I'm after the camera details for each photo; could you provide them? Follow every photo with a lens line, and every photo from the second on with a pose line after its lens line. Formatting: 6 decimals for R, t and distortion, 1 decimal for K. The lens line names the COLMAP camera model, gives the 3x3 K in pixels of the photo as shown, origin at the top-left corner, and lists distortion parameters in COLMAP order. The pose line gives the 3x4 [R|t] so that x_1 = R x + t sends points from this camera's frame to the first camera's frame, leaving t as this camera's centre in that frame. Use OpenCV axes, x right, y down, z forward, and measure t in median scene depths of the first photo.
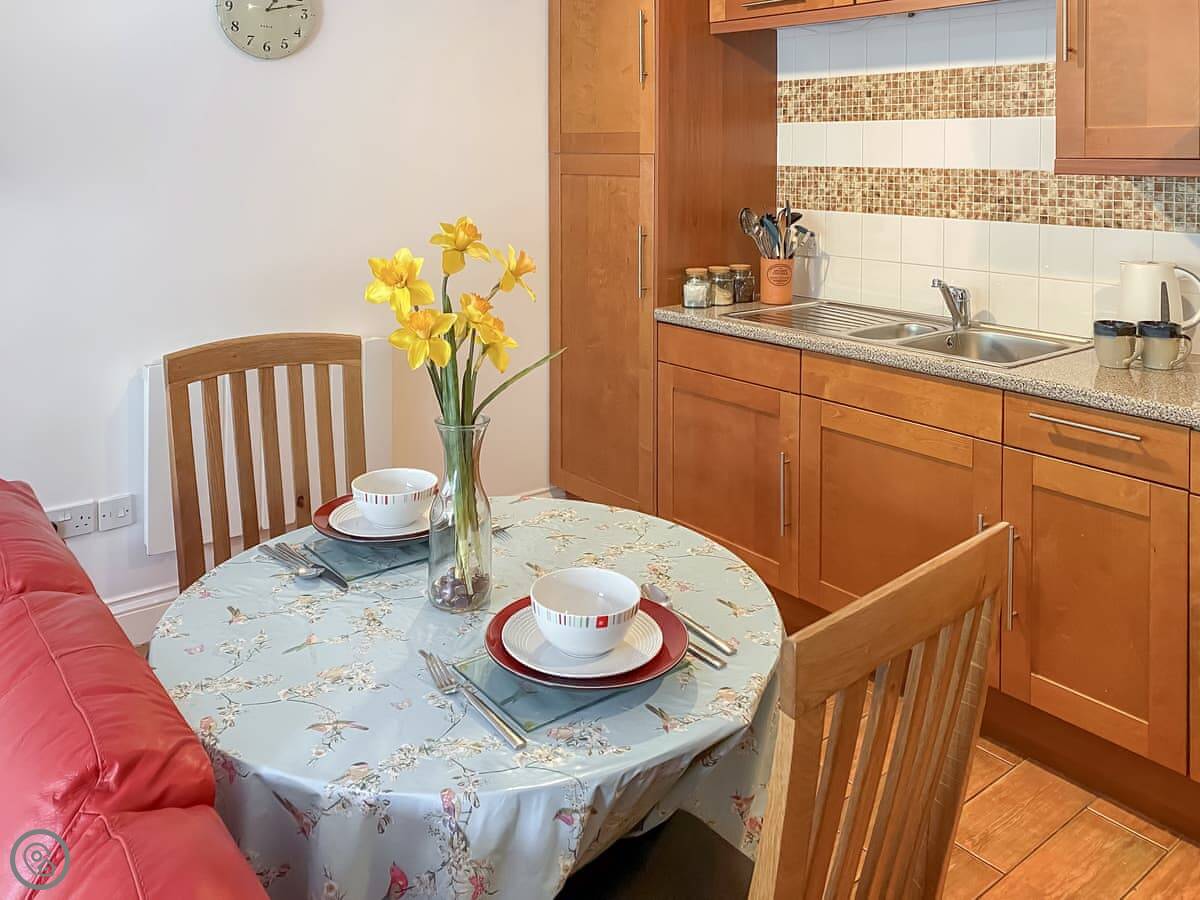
lens RADIAL K [[986.2, 0, 600.0], [0, 986.2, 176.2], [0, 0, 1]] dist [0.021542, -0.005088]
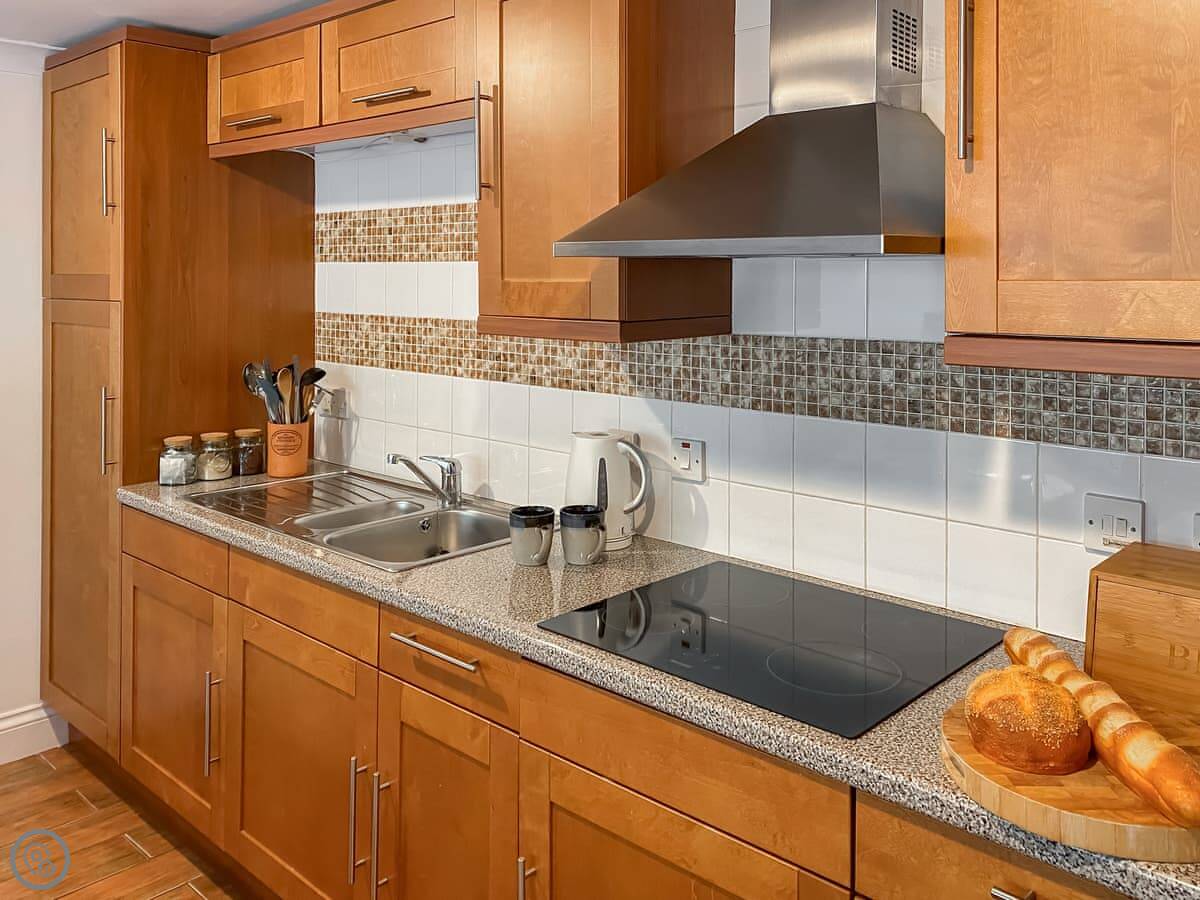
lens RADIAL K [[988.4, 0, 624.5], [0, 988.4, 286.8], [0, 0, 1]] dist [-0.003029, 0.019981]
pose [[0.984950, 0.004746, 0.172777, 0.333434], [-0.001722, 0.999843, -0.017649, -0.020078], [-0.172833, 0.017086, 0.984803, 0.117956]]
